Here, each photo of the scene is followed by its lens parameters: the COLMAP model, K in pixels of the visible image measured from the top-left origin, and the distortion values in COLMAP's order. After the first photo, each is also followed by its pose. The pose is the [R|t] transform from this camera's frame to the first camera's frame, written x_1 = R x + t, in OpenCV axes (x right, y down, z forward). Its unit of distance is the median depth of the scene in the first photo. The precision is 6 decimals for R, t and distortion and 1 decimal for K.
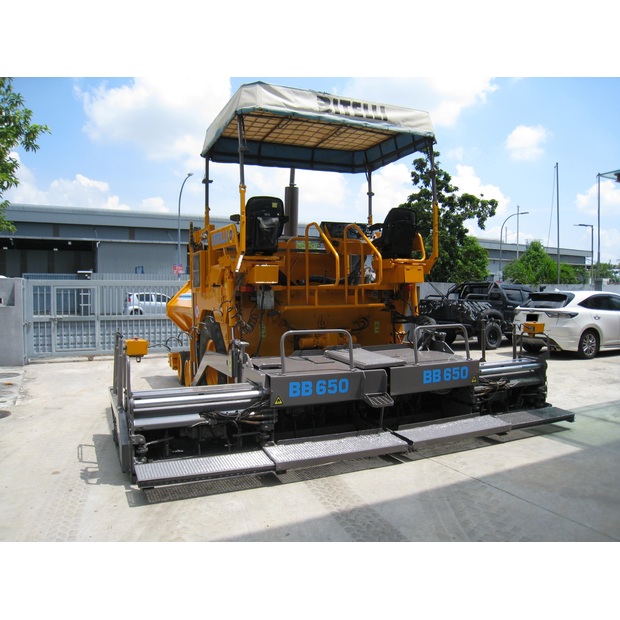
lens RADIAL K [[508.3, 0, 312.3], [0, 508.3, 302.4], [0, 0, 1]] dist [-0.132645, 0.072726]
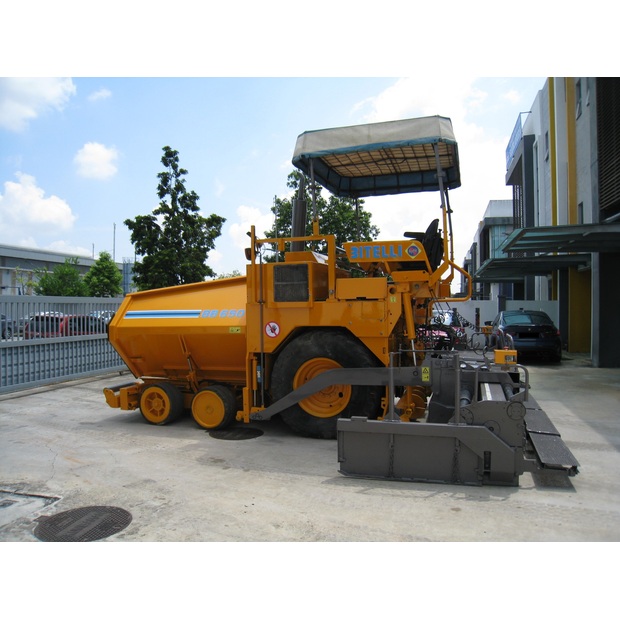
lens RADIAL K [[508.3, 0, 312.3], [0, 508.3, 302.4], [0, 0, 1]] dist [-0.132645, 0.072726]
pose [[0.671641, -0.008411, 0.740829, -1.165134], [0.032988, 0.999283, -0.018562, -0.016622], [-0.740142, 0.036906, 0.671438, 0.491854]]
